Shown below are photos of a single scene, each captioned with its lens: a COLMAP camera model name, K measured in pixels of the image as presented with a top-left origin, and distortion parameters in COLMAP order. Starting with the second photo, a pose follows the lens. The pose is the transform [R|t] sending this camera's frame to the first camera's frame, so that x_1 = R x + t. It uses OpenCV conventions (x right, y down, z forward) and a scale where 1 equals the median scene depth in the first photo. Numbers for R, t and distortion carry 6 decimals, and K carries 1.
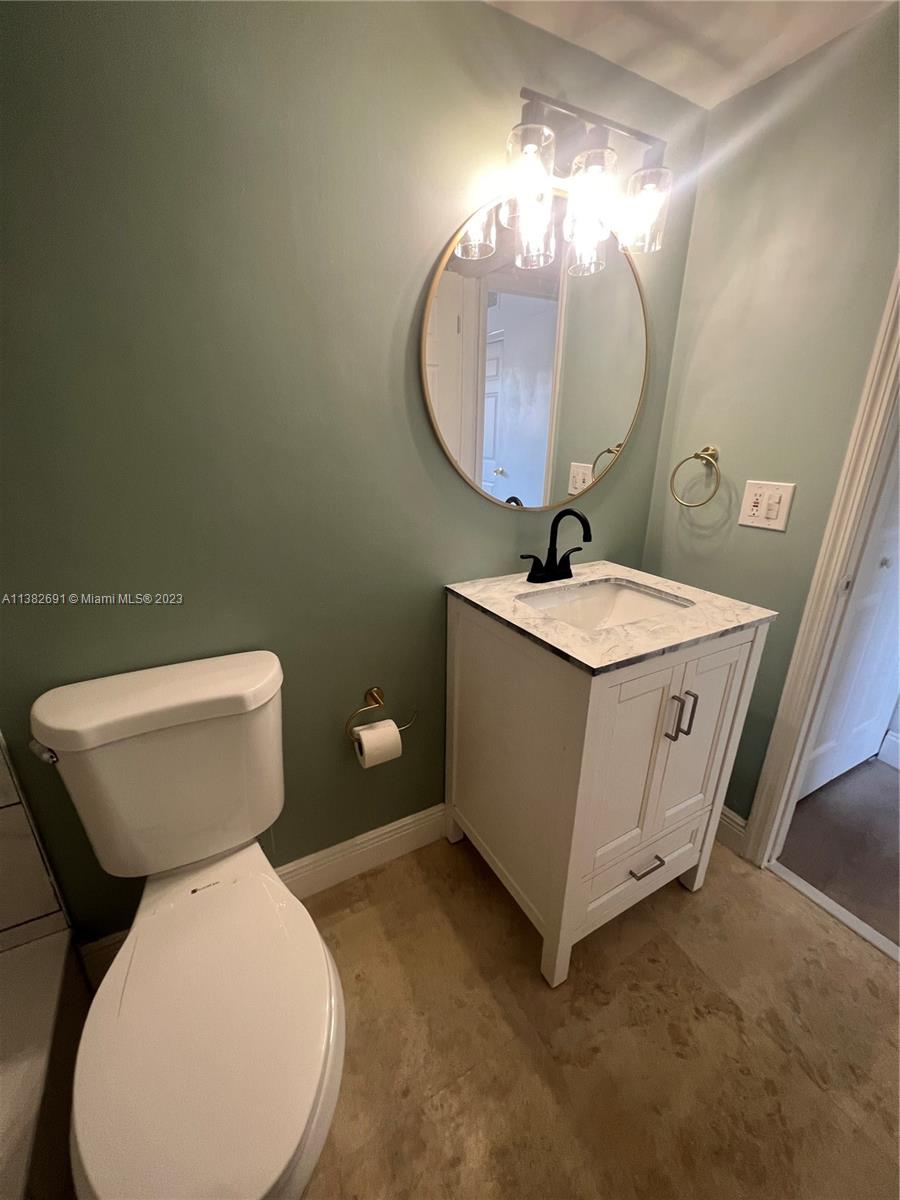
lens RADIAL K [[482.8, 0, 450.0], [0, 482.8, 600.0], [0, 0, 1]] dist [-0.000913, 0.000036]
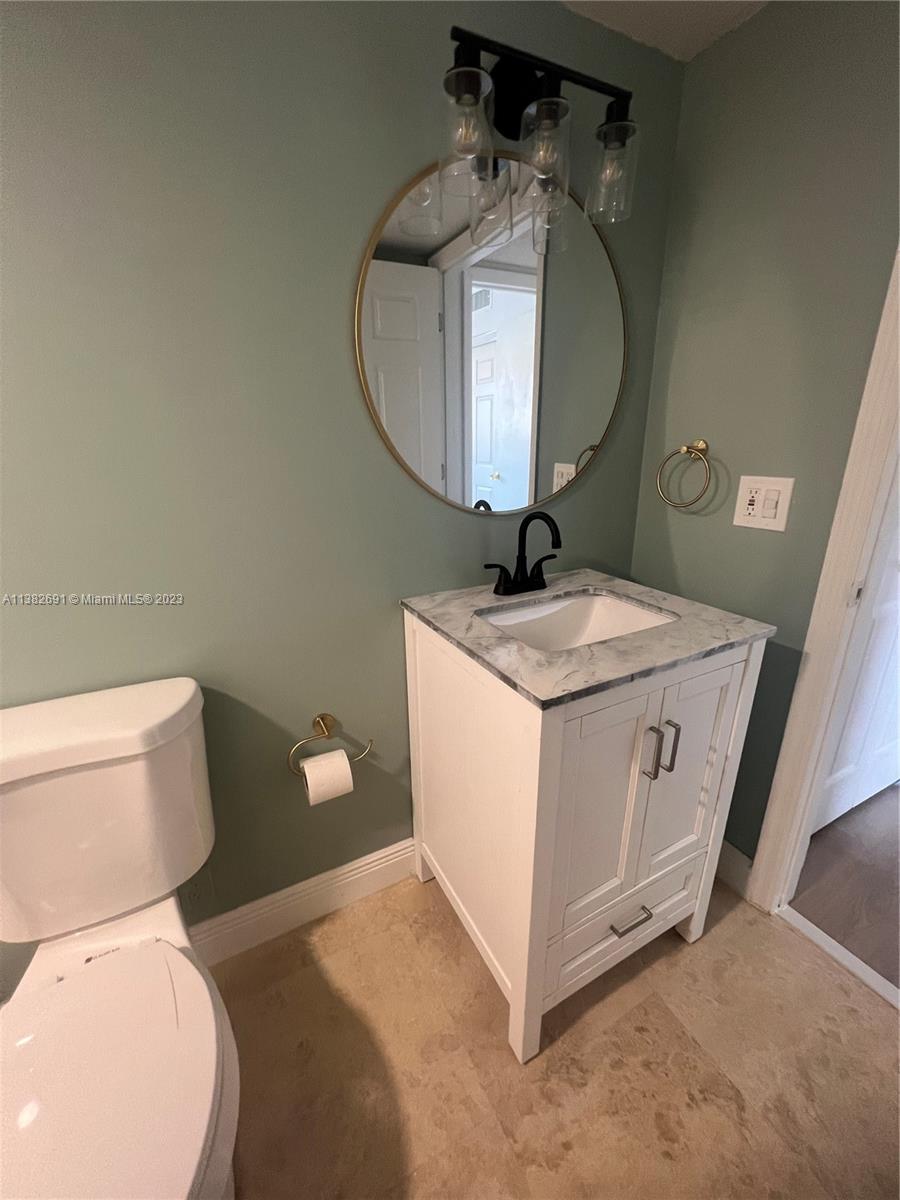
lens RADIAL K [[482.0, 0, 450.0], [0, 482.0, 600.0], [0, 0, 1]] dist [0.000892, -0.000142]
pose [[0.999356, -0.014652, -0.032753, 0.120792], [0.014153, 0.999781, -0.015426, -0.015634], [0.032972, 0.014953, 0.999344, 0.114307]]
